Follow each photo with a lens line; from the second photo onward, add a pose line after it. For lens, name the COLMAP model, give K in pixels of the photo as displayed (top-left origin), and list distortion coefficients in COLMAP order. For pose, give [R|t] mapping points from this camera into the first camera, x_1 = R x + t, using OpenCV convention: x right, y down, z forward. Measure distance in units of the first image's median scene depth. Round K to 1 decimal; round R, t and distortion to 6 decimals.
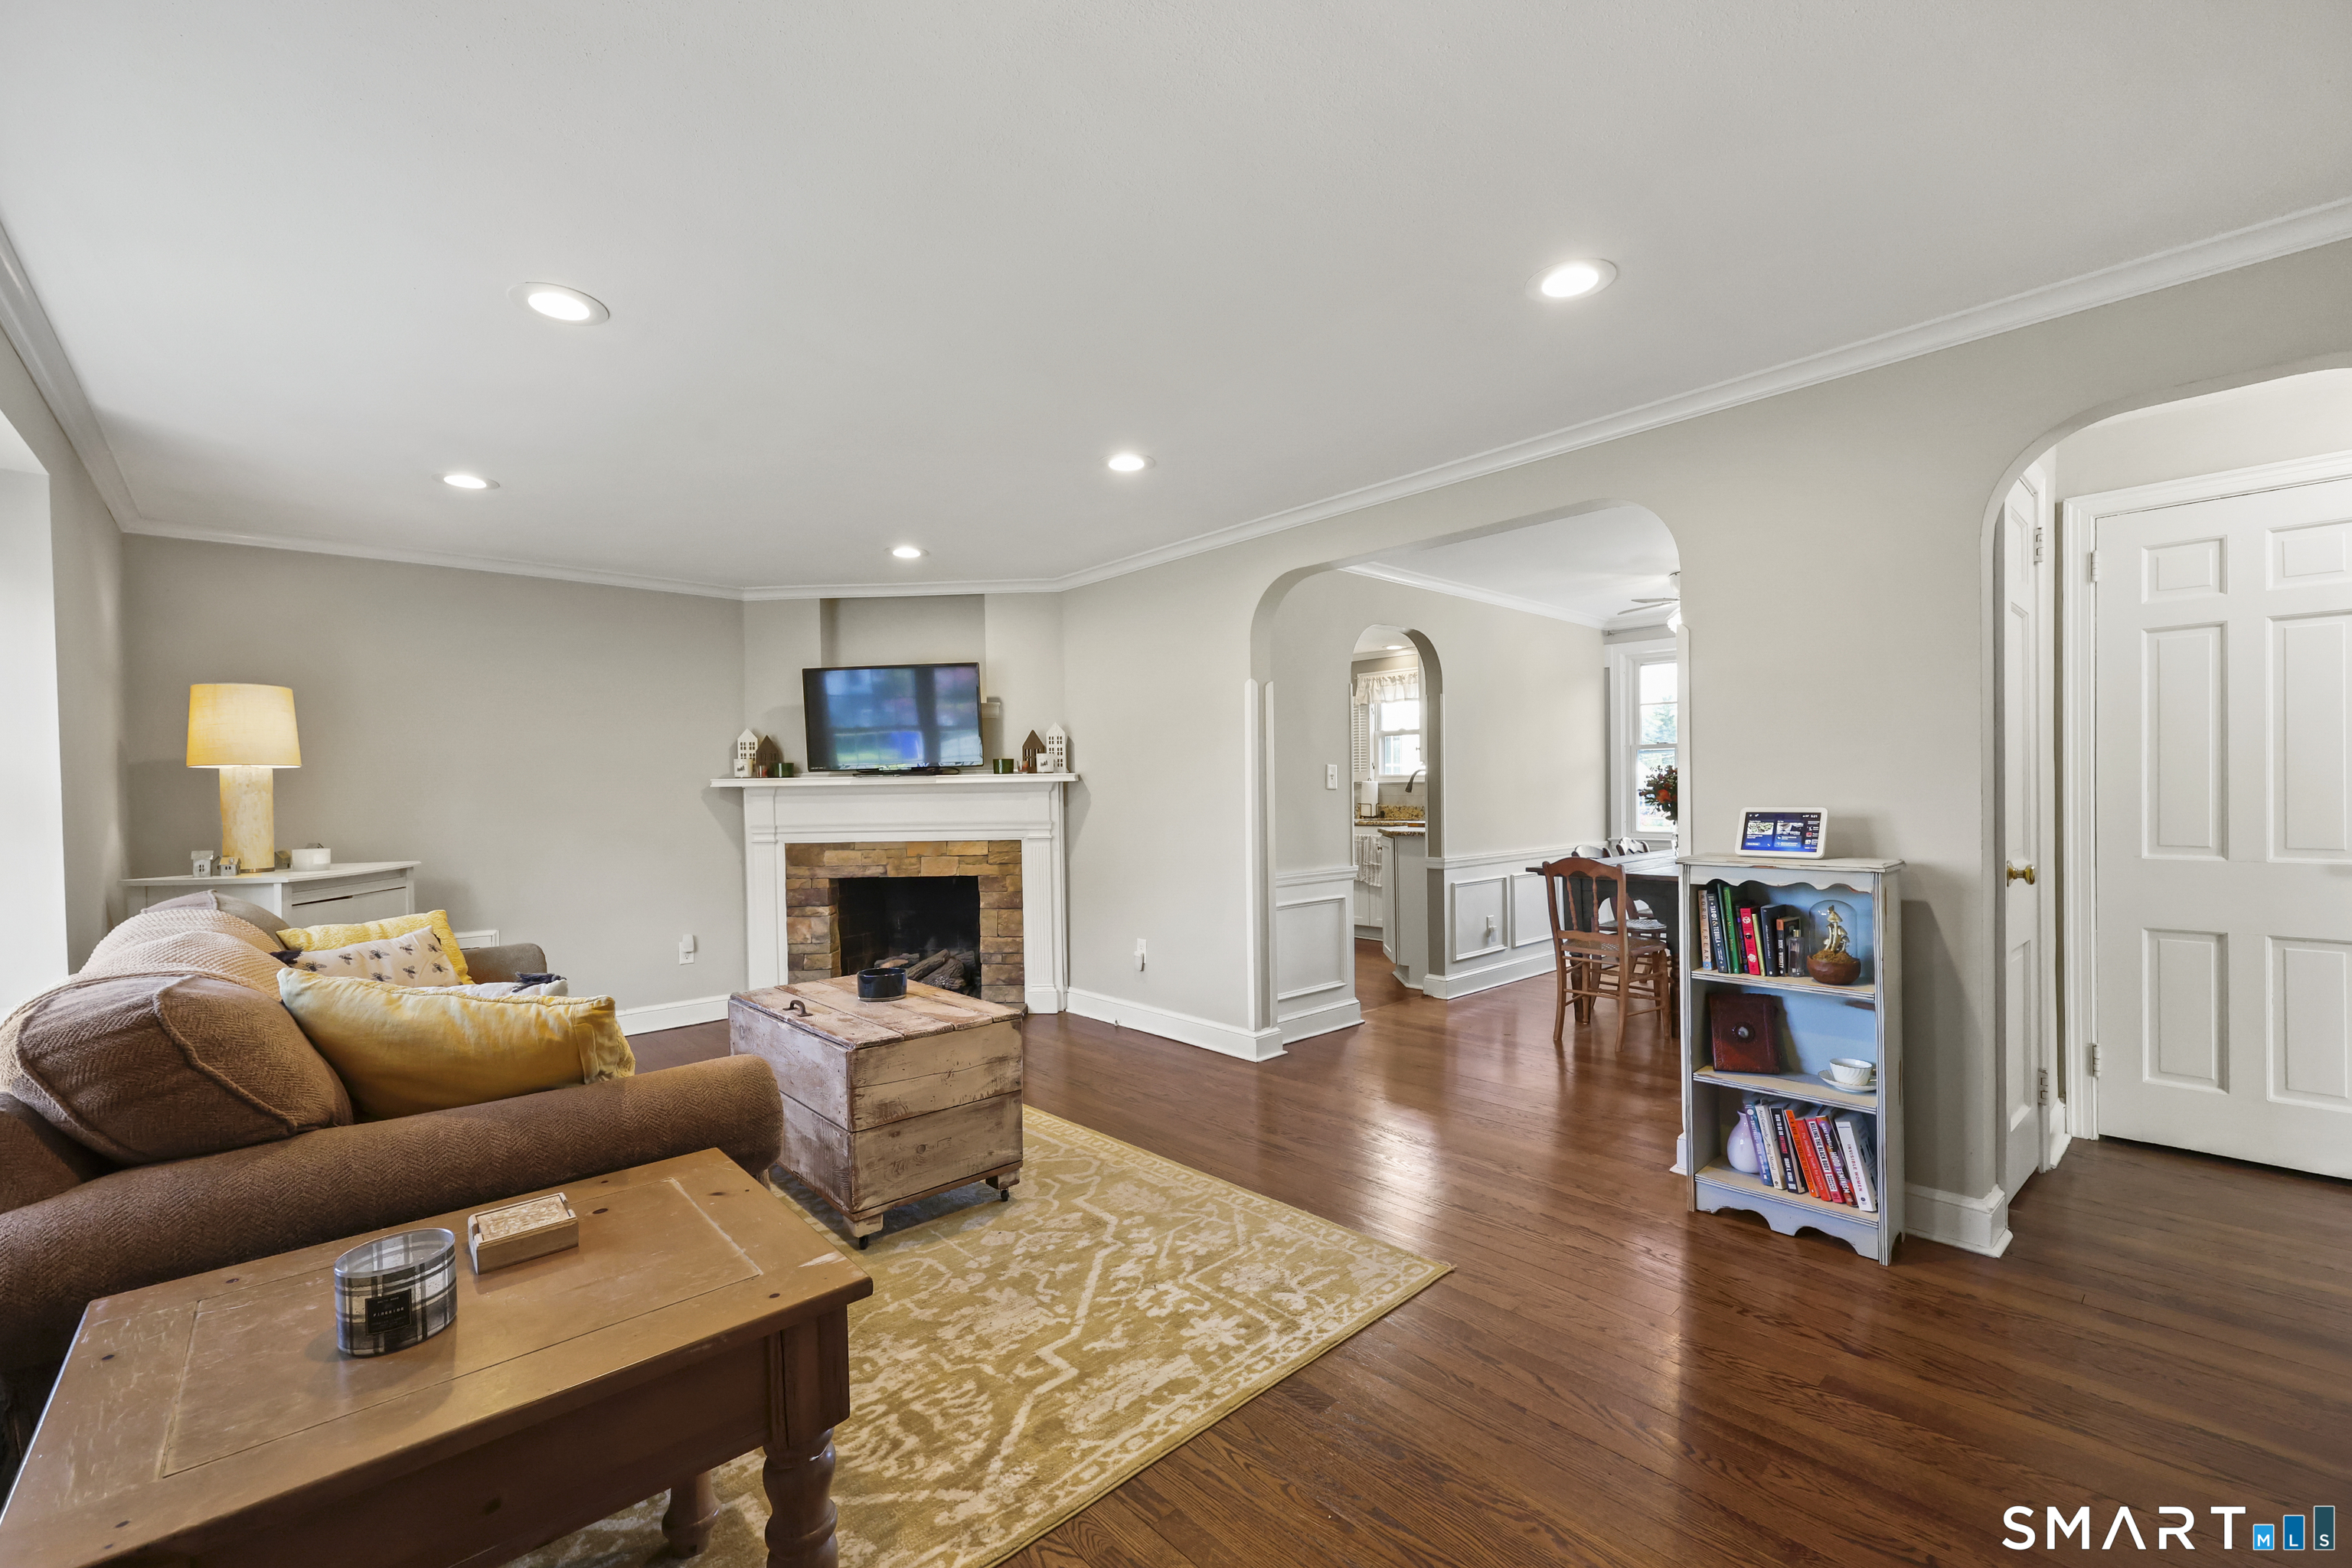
lens RADIAL K [[970.3, 0, 1179.4], [0, 970.3, 803.7], [0, 0, 1]] dist [-0.004591, 0.000175]
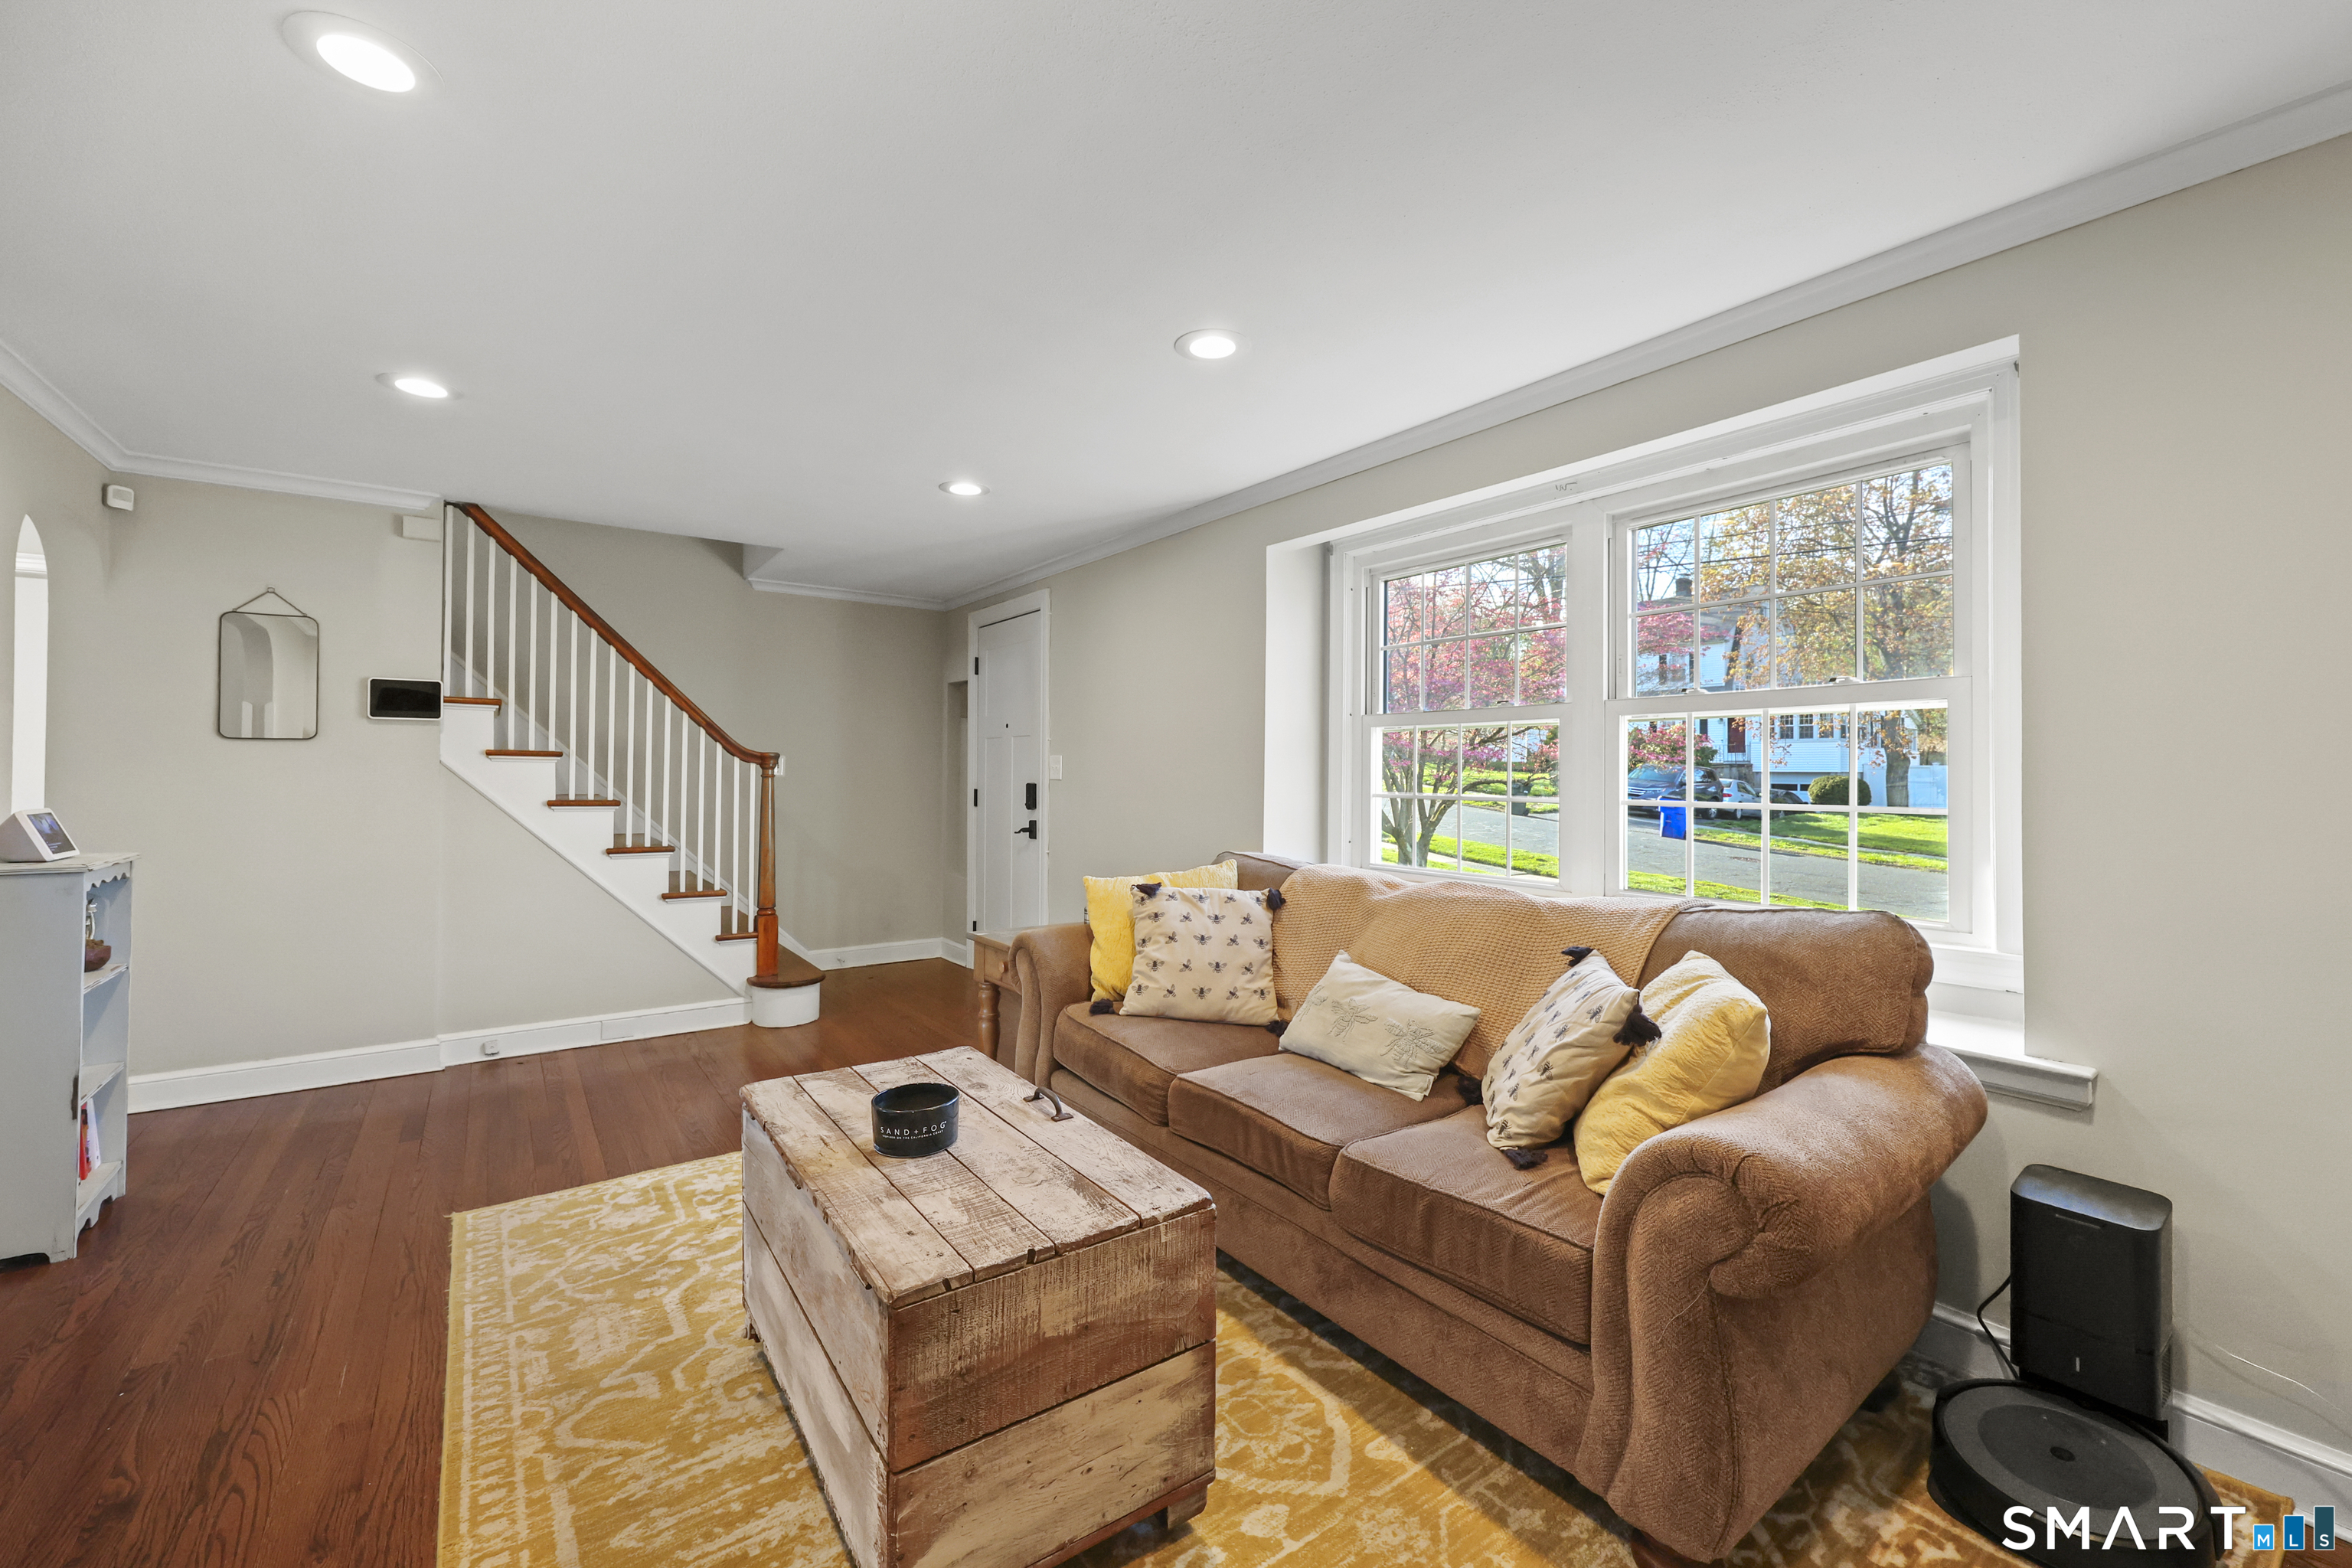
lens RADIAL K [[970.3, 0, 1157.2], [0, 970.3, 785.4], [0, 0, 1]] dist [-0.004591, 0.000175]
pose [[-0.989858, 0.007879, 0.141838, -0.314211], [0.009911, 0.999858, 0.013623, -0.007178], [-0.141711, 0.014891, -0.989796, 0.920006]]
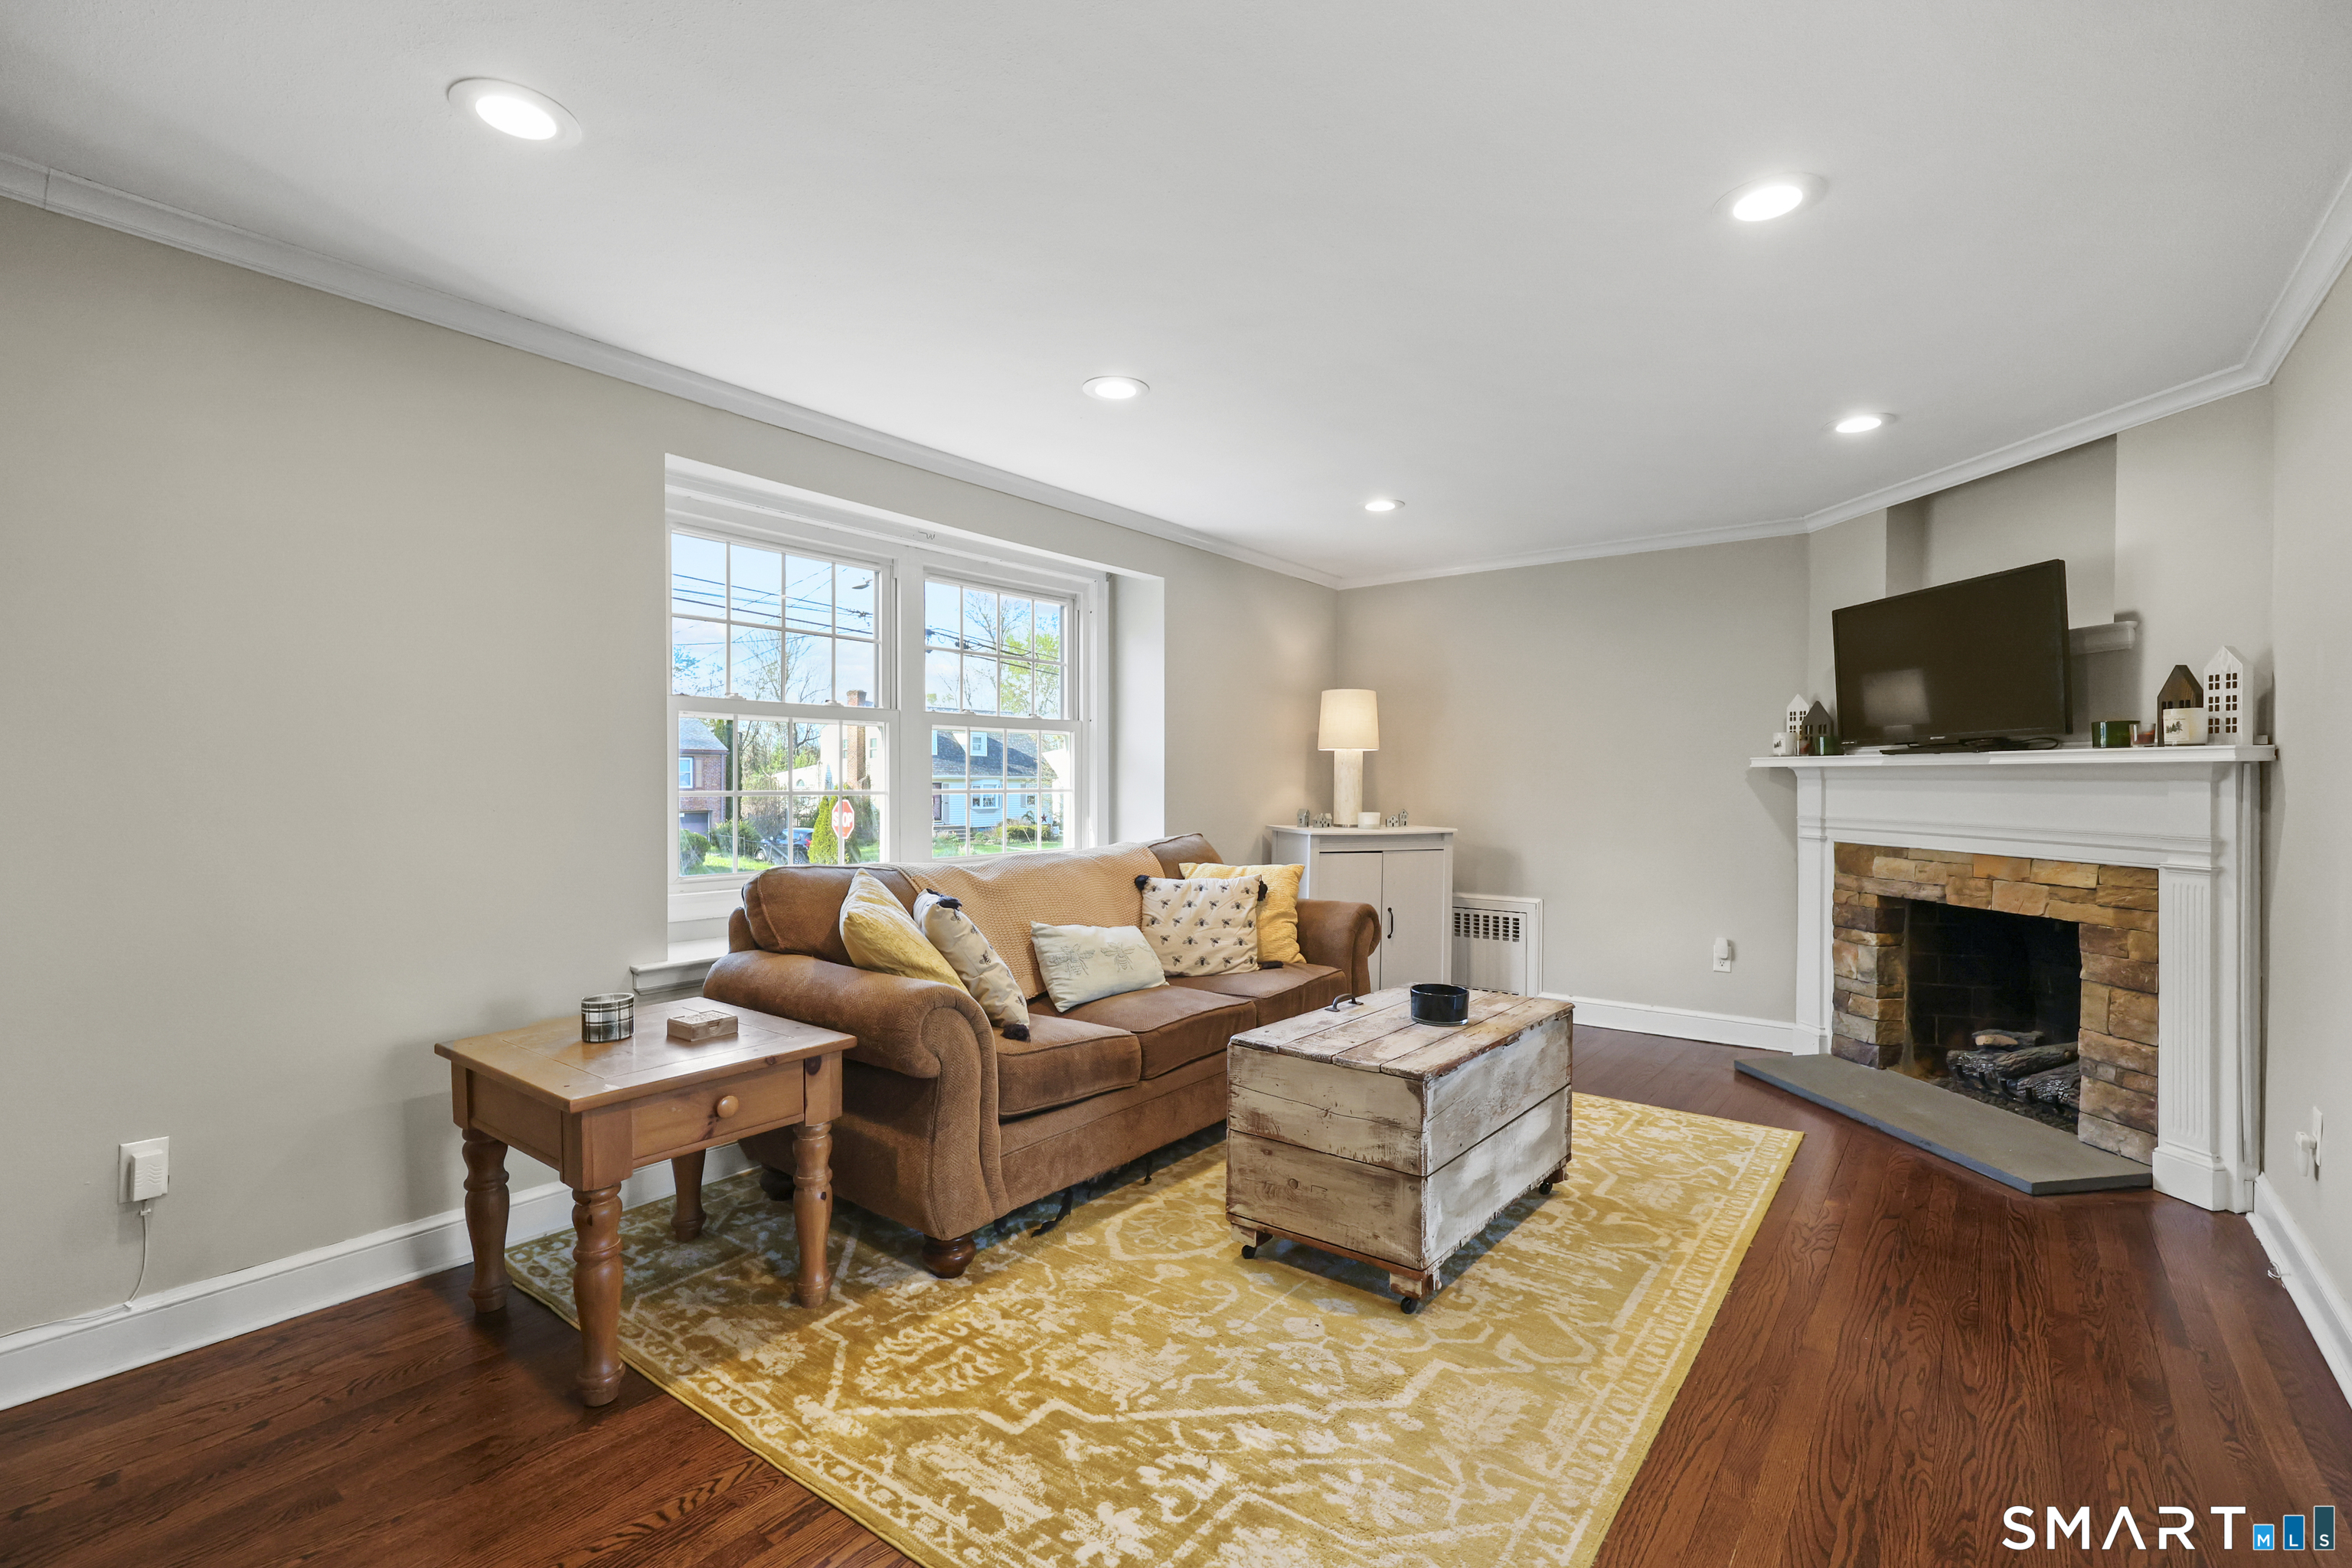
lens RADIAL K [[1059.7, 0, 1212.7], [0, 1059.7, 788.1], [0, 0, 1]] dist [0.003013, 0.001037]
pose [[0.187983, 0.028074, -0.981771, 0.333372], [-0.021127, 0.999476, 0.024535, -0.011933], [0.981945, 0.016130, 0.188478, 0.379115]]
